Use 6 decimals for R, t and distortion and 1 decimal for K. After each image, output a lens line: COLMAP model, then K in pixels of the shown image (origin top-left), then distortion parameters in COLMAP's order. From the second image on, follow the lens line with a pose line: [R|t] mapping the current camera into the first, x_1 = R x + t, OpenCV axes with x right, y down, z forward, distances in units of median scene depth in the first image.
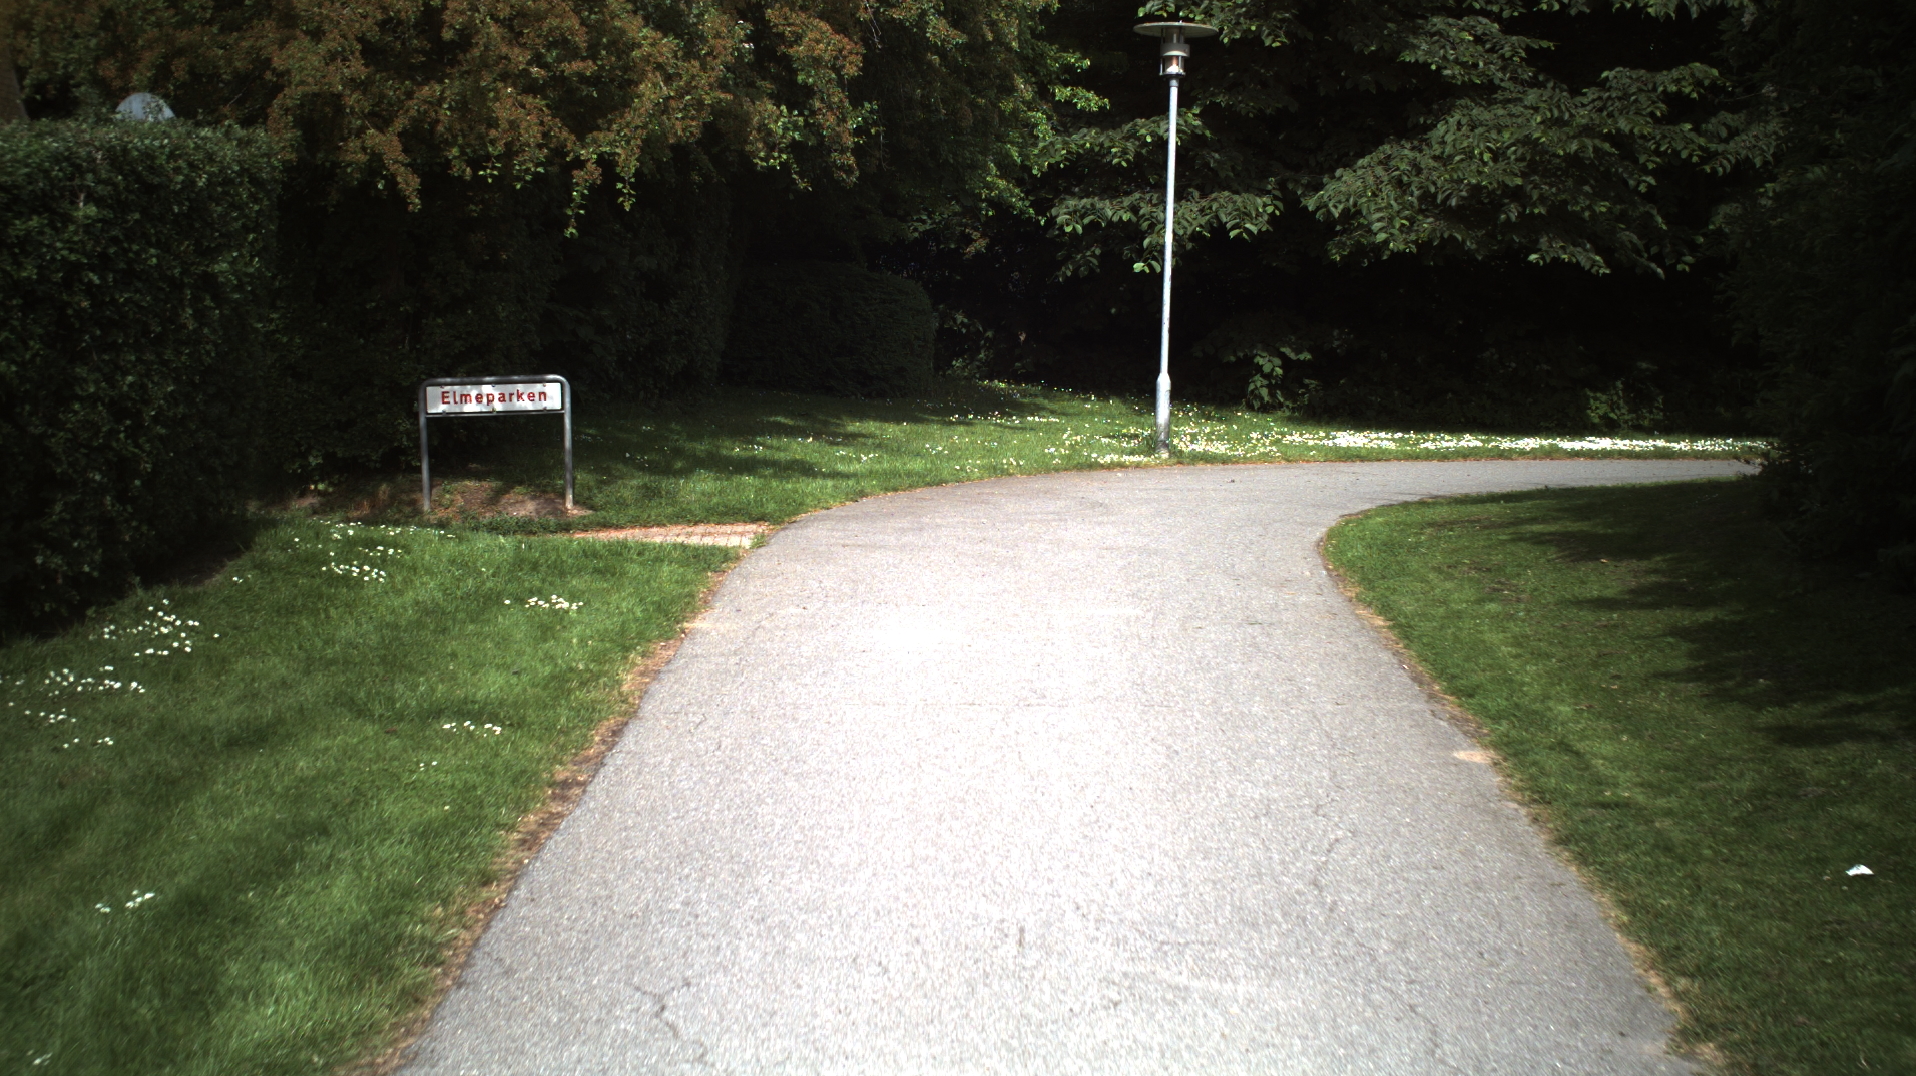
lens RADIAL K [[3379.3, 0, 964.6], [0, 3379.3, 535.9], [0, 0, 1]] dist [-0.262354, 0.000000]
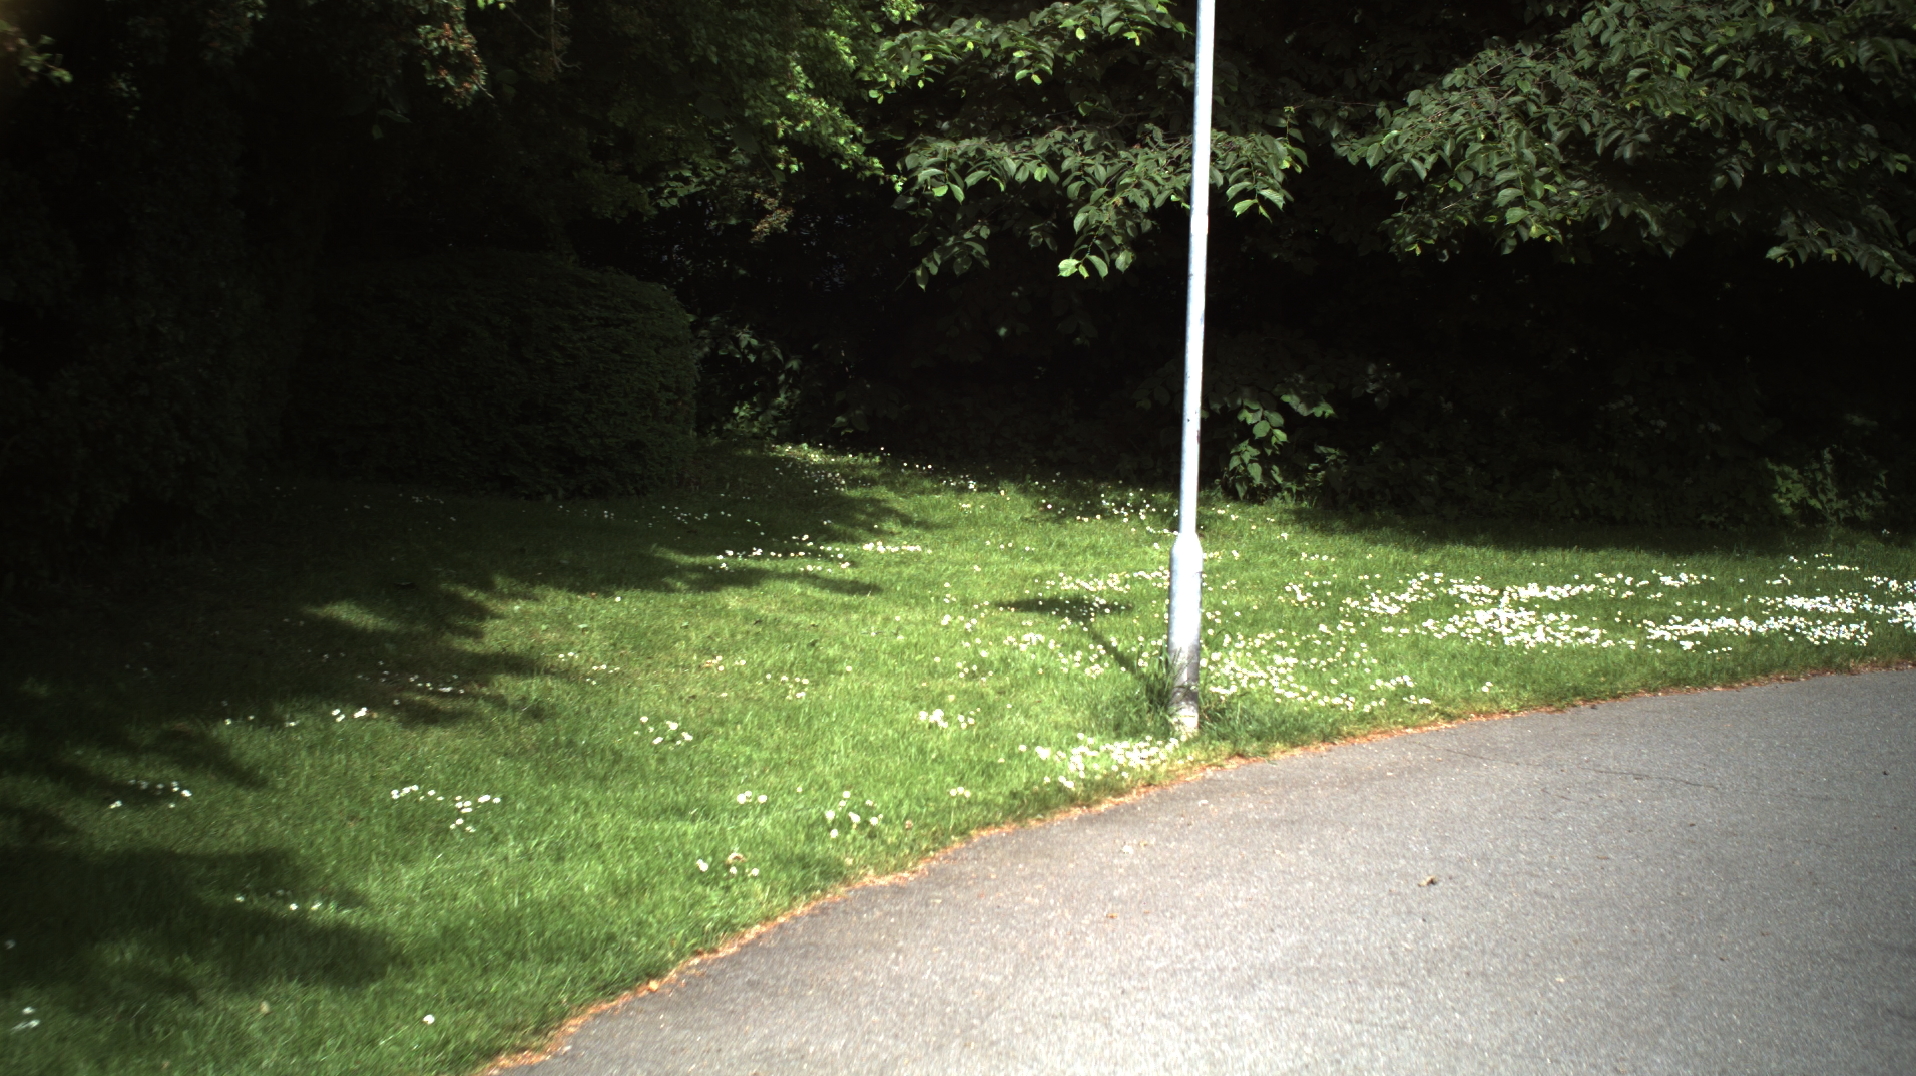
lens RADIAL K [[3379.3, 0, 955.8], [0, 3379.3, 524.9], [0, 0, 1]] dist [-0.262354, 0.000000]
pose [[0.998499, -0.000605, 0.054773, 0.004419], [0.000020, 0.999943, 0.010679, -0.051483], [-0.054776, -0.010662, 0.998442, 0.535278]]
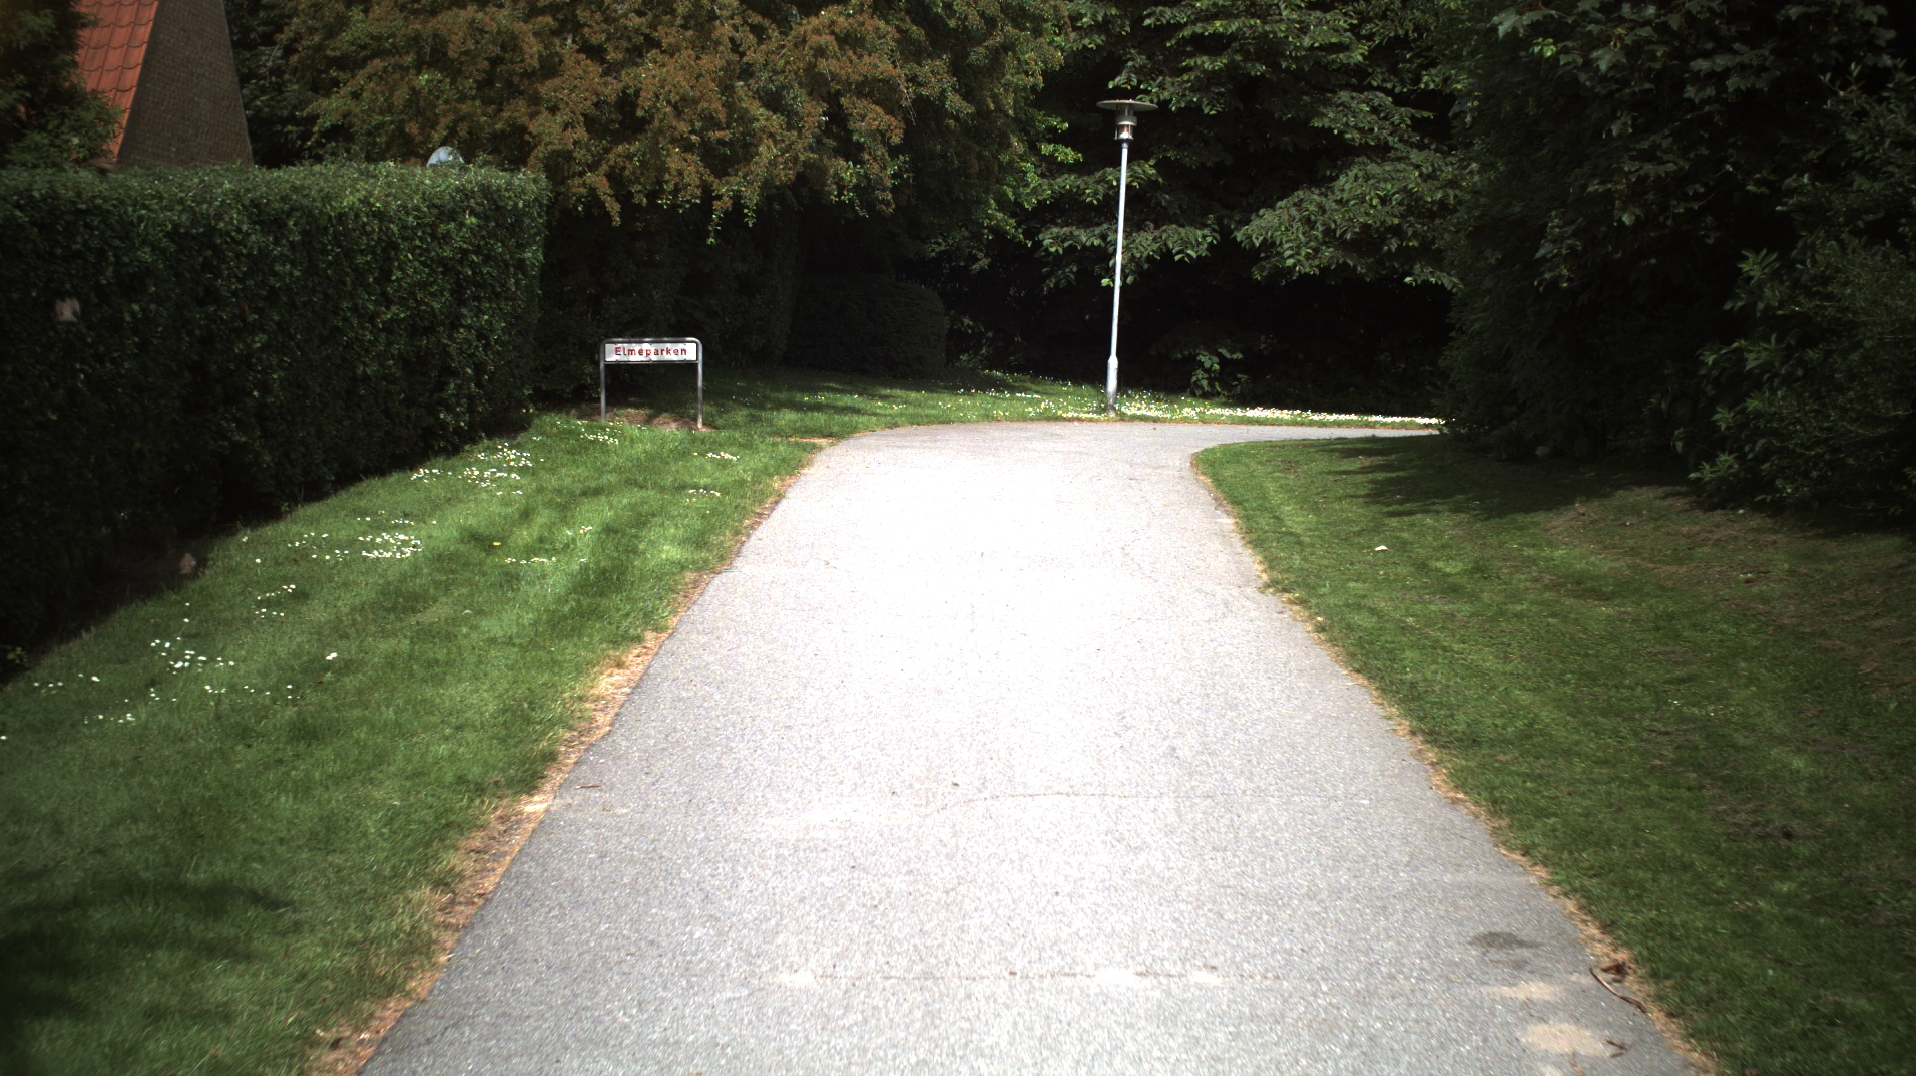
lens RADIAL K [[3379.3, 0, 965.0], [0, 3379.3, 549.3], [0, 0, 1]] dist [-0.262354, 0.000000]
pose [[0.999788, 0.020494, -0.001829, 0.002713], [-0.020503, 0.999779, -0.004603, 0.036402], [0.001734, 0.004639, 0.999988, -0.356922]]
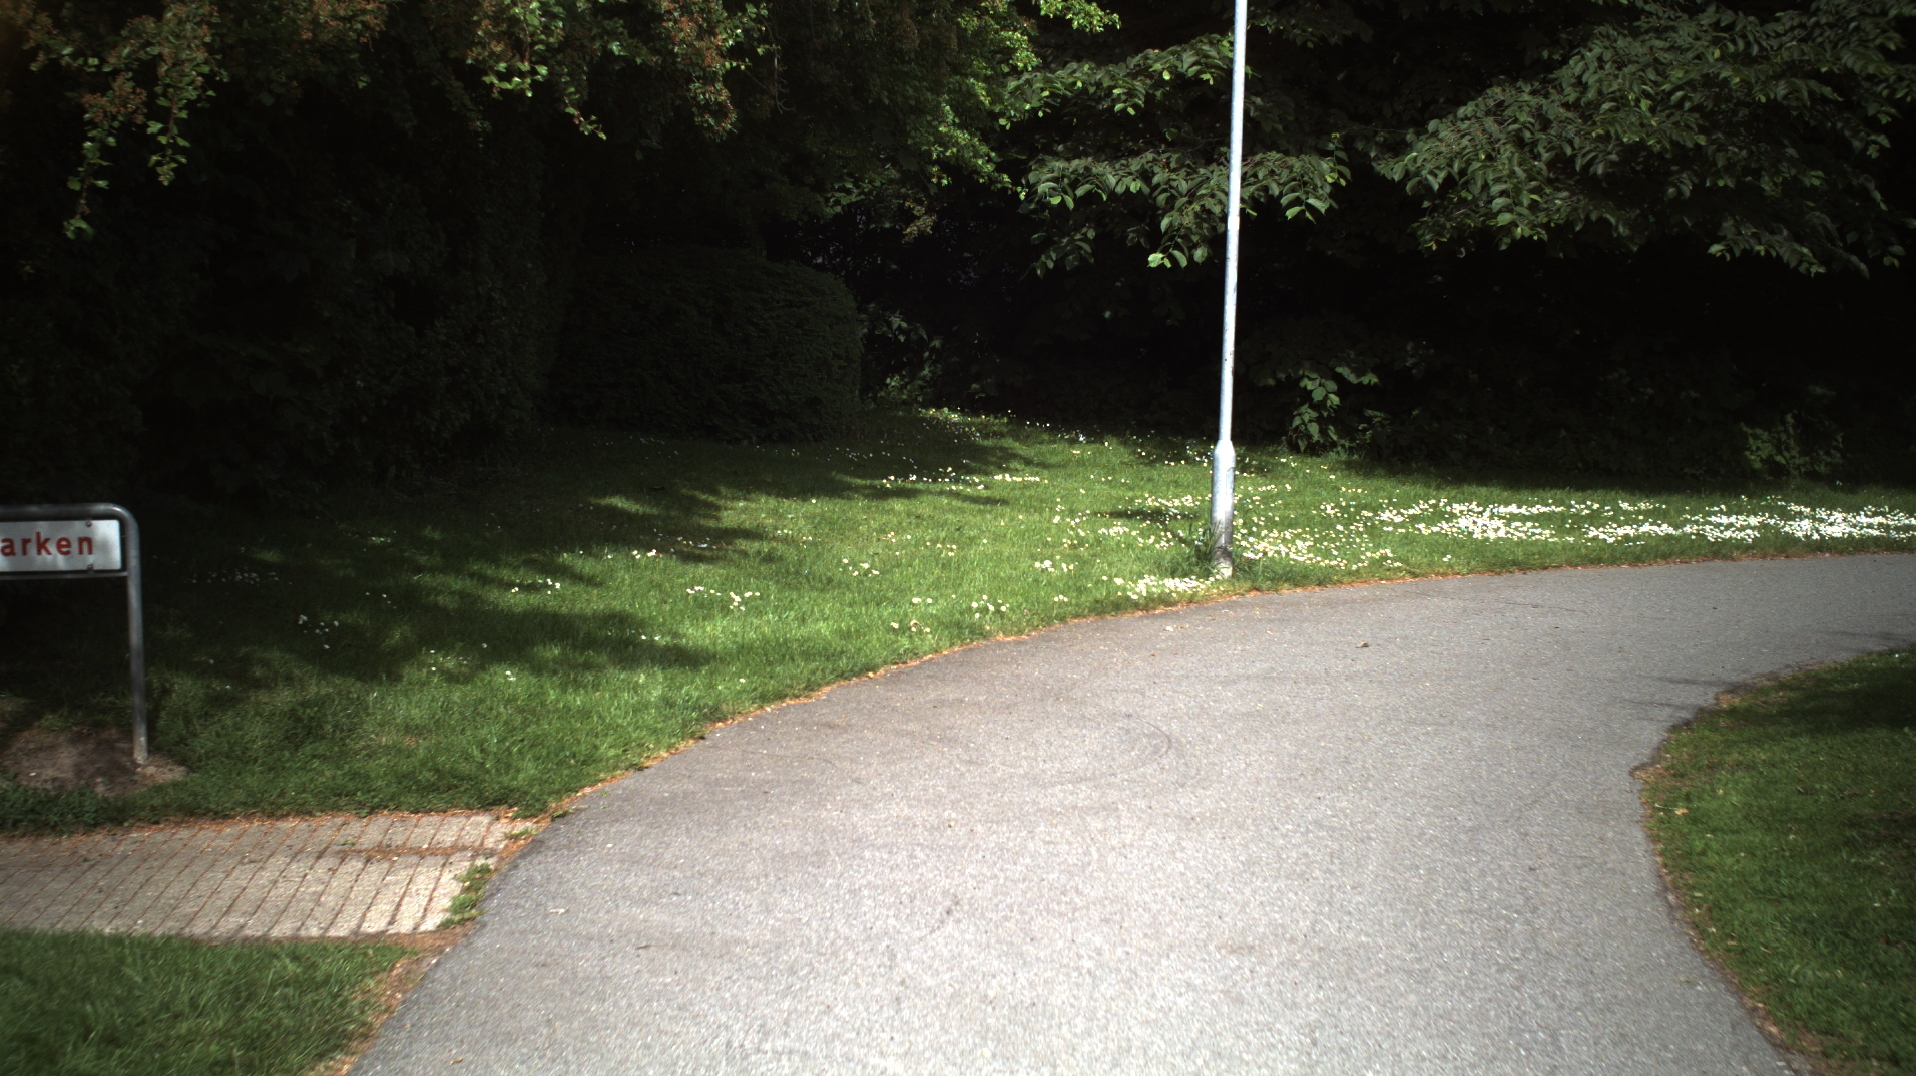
lens RADIAL K [[3379.3, 0, 955.7], [0, 3379.3, 541.1], [0, 0, 1]] dist [-0.262354, 0.000000]
pose [[0.999847, 0.002639, 0.017317, -0.001528], [-0.002850, 0.999923, 0.012115, -0.035112], [-0.017283, -0.012163, 0.999777, 0.357457]]
